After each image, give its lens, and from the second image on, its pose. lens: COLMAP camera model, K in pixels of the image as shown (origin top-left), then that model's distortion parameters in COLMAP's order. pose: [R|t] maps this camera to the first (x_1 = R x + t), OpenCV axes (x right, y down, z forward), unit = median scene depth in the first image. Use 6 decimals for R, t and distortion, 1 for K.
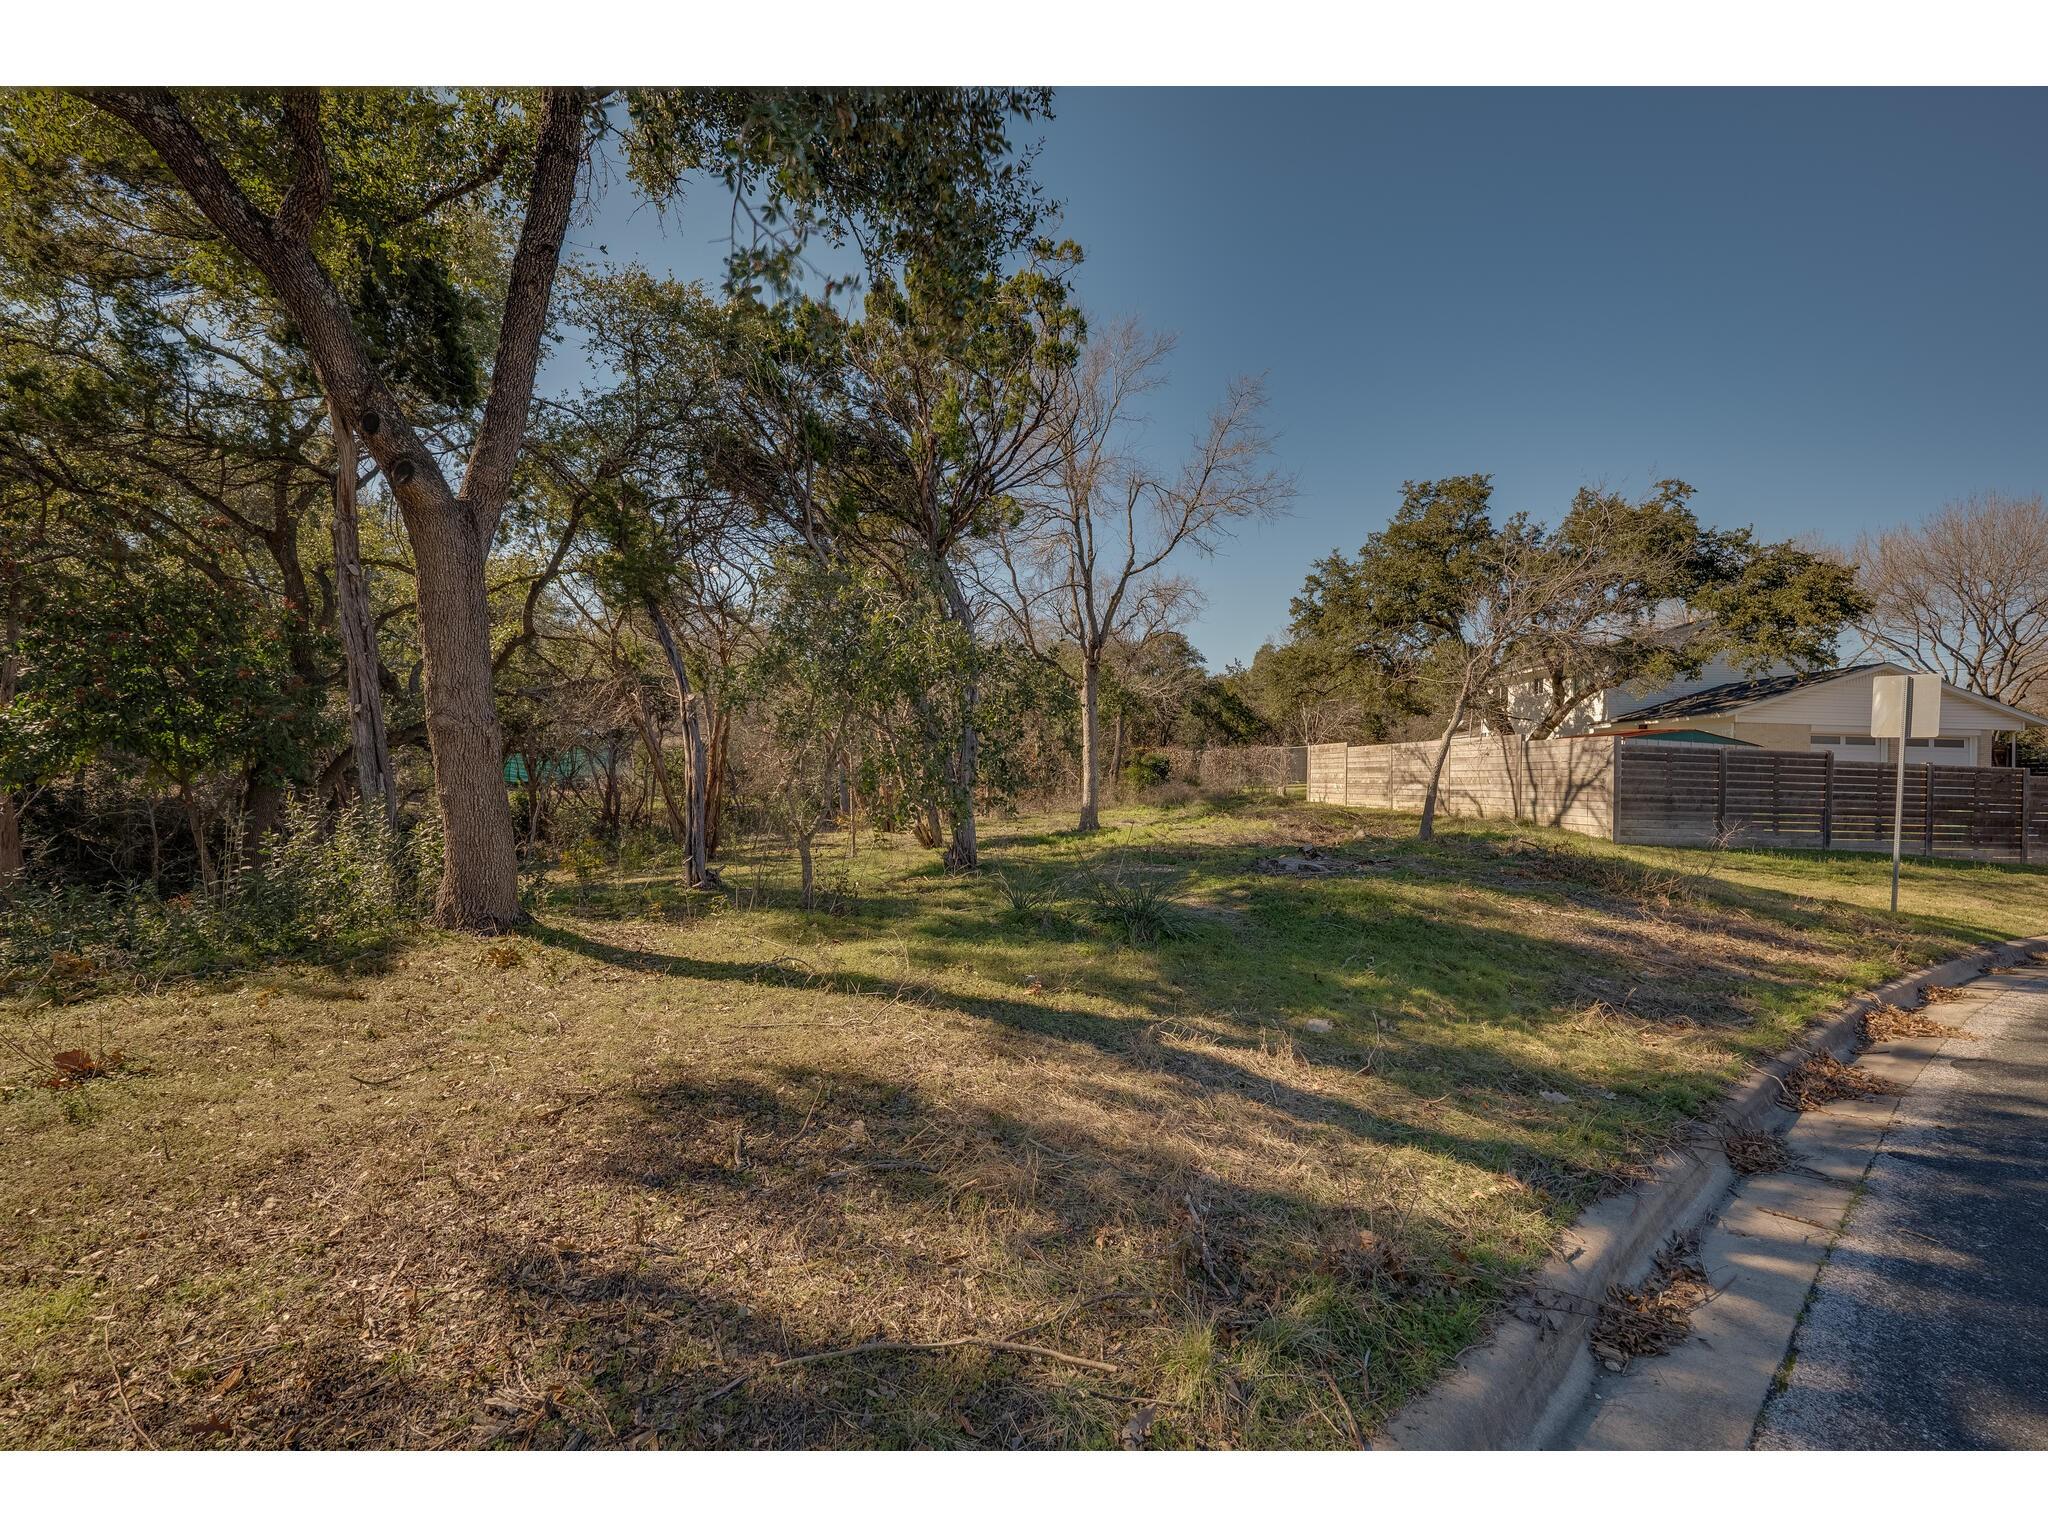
lens RADIAL K [[888.5, 0, 1019.3], [0, 888.5, 768.7], [0, 0, 1]] dist [0.000701, 0.000245]
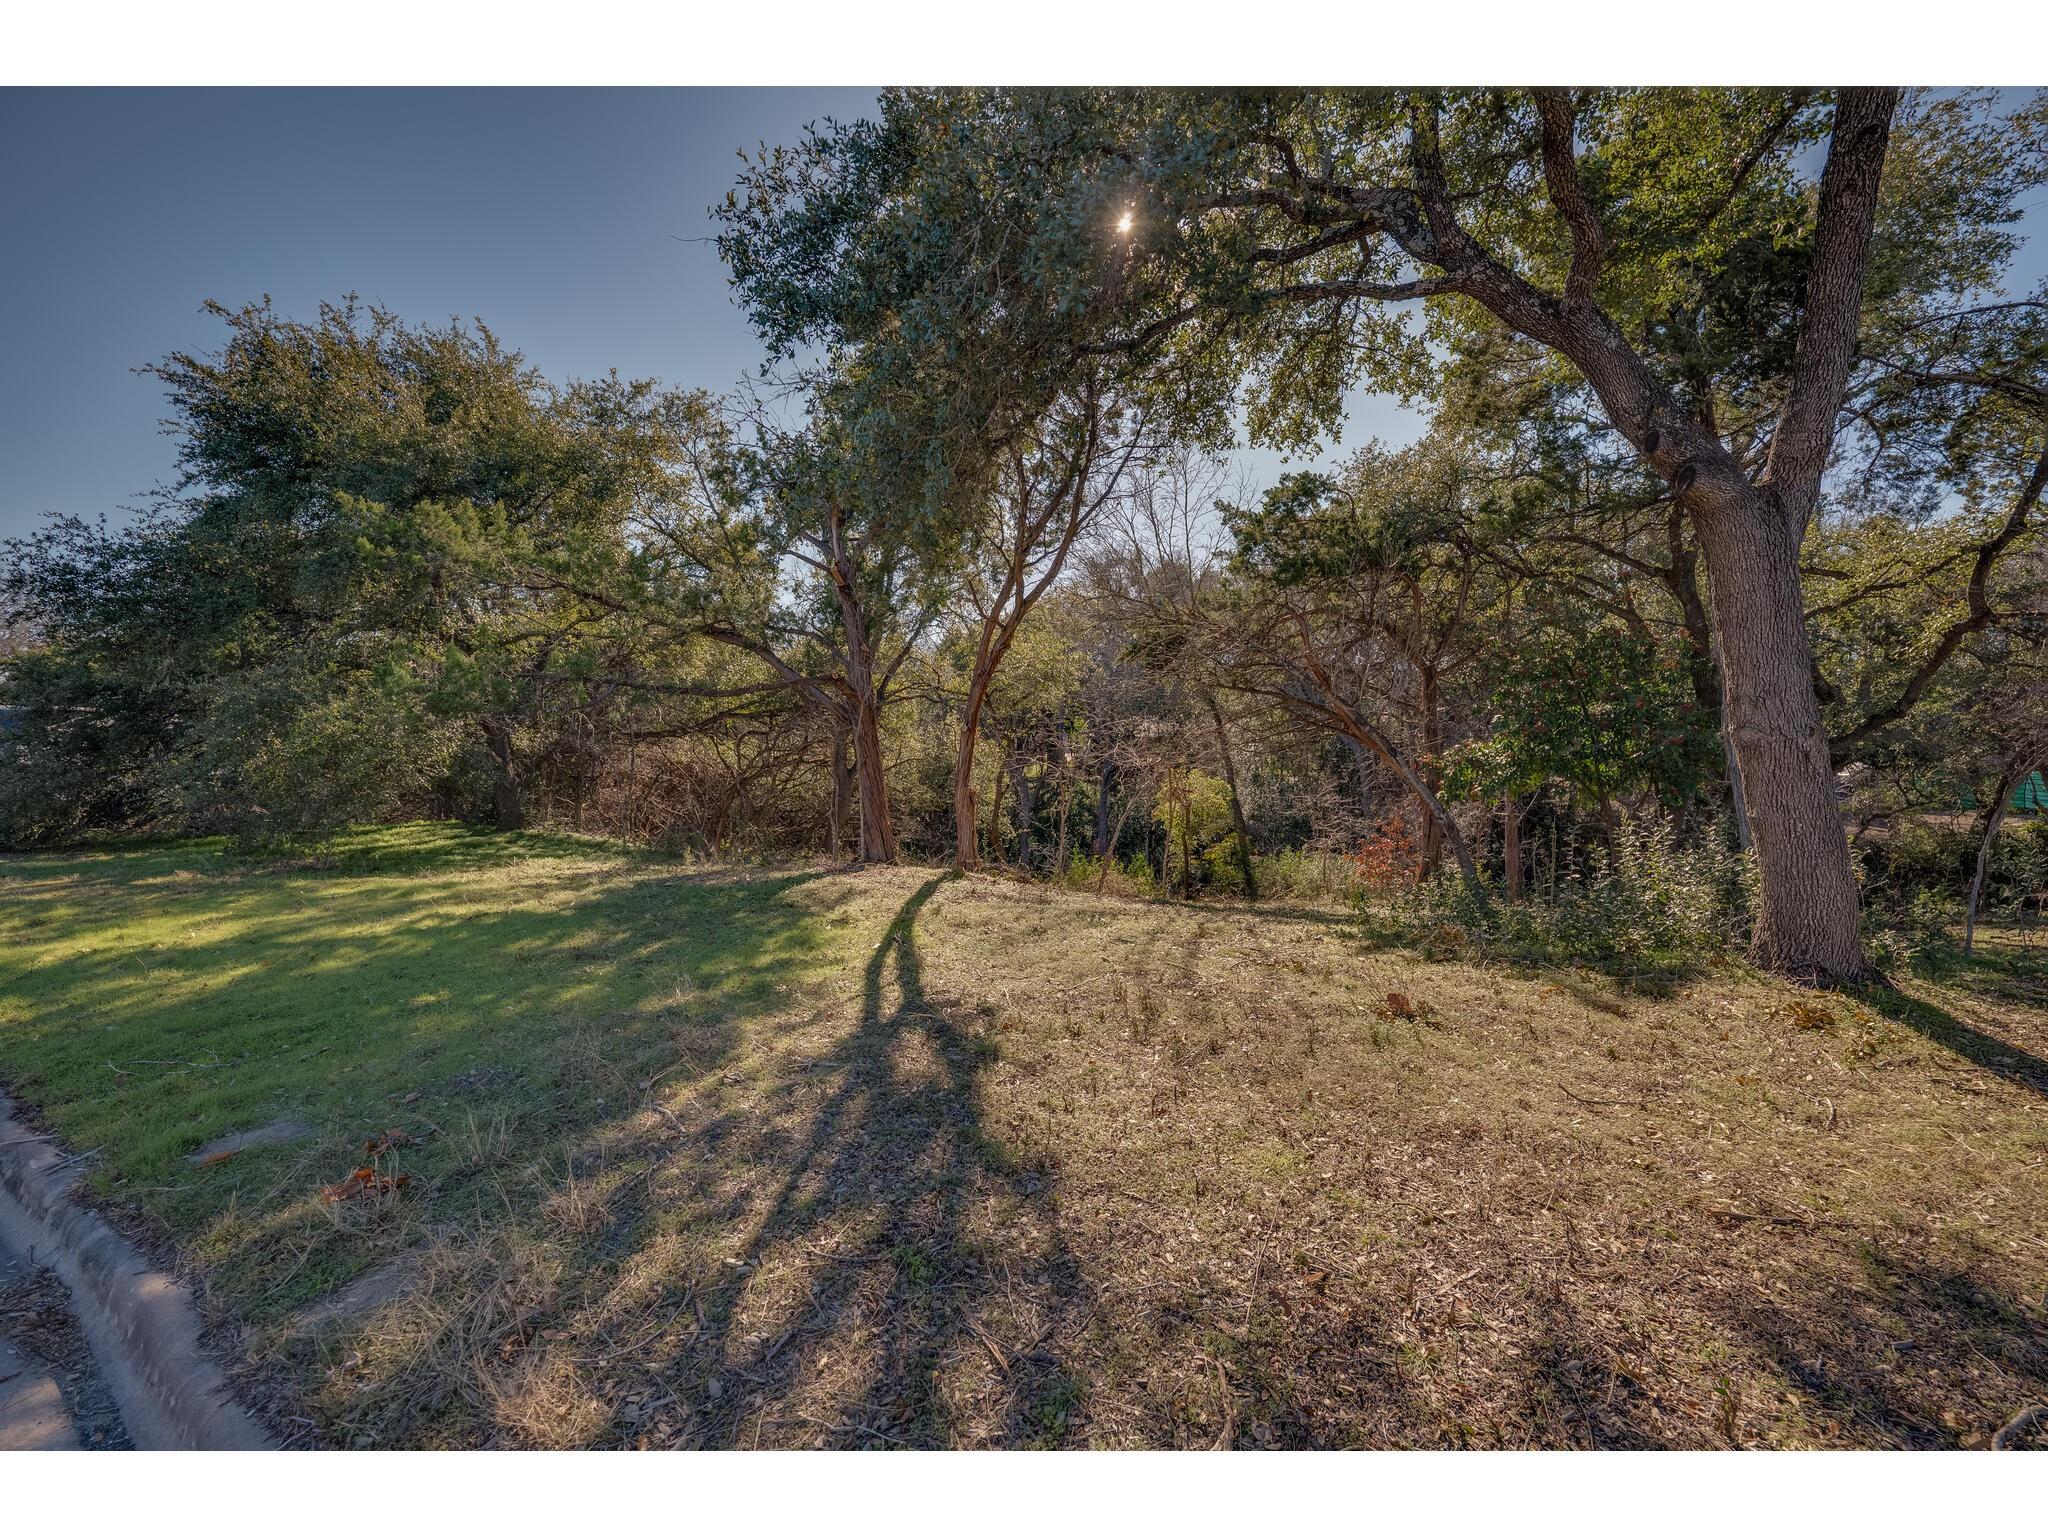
lens RADIAL K [[837.2, 0, 1020.3], [0, 837.2, 769.3], [0, 0, 1]] dist [-0.004397, -0.000362]
pose [[0.149468, -0.021938, -0.988523, 0.078817], [-0.003734, 0.999734, -0.022751, 0.003012], [0.988760, 0.007091, 0.149346, 0.151339]]
